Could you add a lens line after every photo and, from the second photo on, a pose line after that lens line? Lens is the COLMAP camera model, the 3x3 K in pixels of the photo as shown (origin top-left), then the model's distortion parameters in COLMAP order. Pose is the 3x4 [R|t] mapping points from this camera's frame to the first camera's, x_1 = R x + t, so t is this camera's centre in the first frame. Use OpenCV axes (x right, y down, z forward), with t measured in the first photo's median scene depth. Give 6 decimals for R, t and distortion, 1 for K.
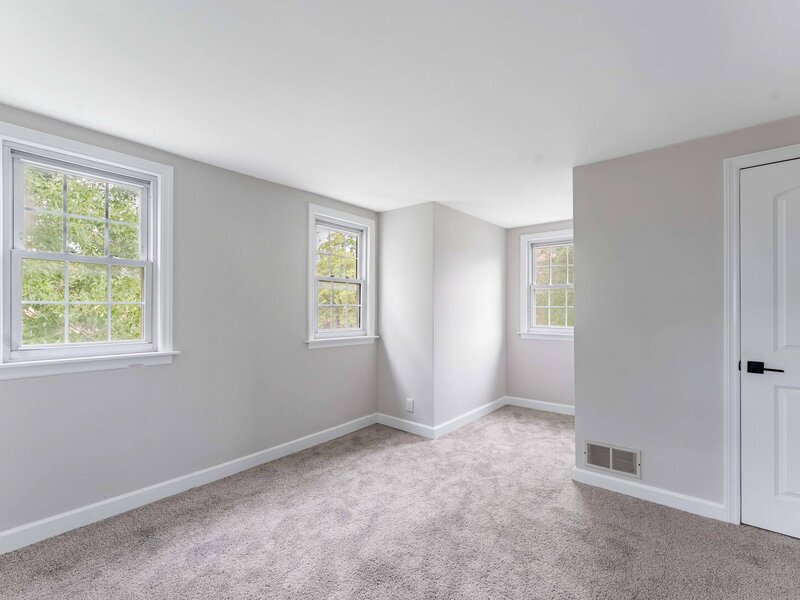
lens RADIAL K [[364.4, 0, 398.6], [0, 364.4, 310.4], [0, 0, 1]] dist [-0.001395, -0.000177]
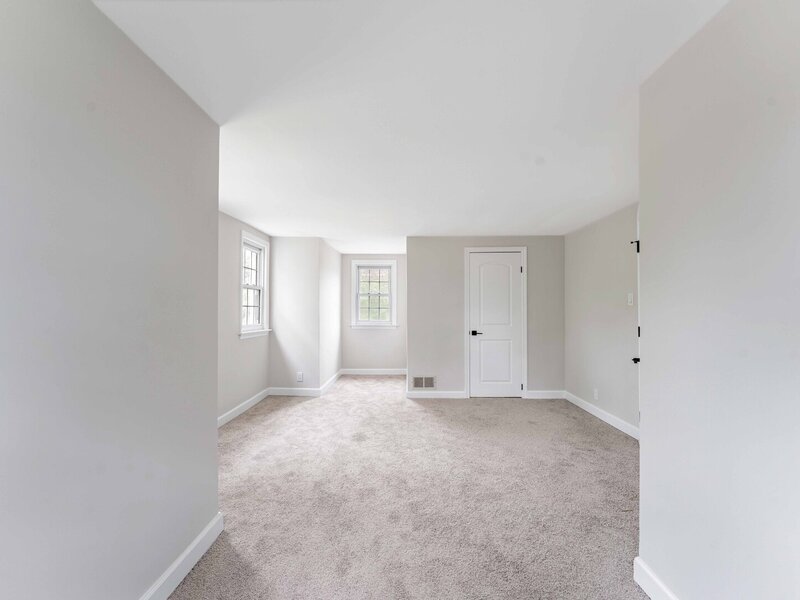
lens RADIAL K [[364.4, 0, 398.6], [0, 364.4, 310.4], [0, 0, 1]] dist [-0.001395, -0.000177]
pose [[0.774086, 0.000305, 0.633081, -0.725997], [-0.001608, 0.999998, 0.001485, -0.002145], [-0.633079, -0.002168, 0.774085, -0.439187]]
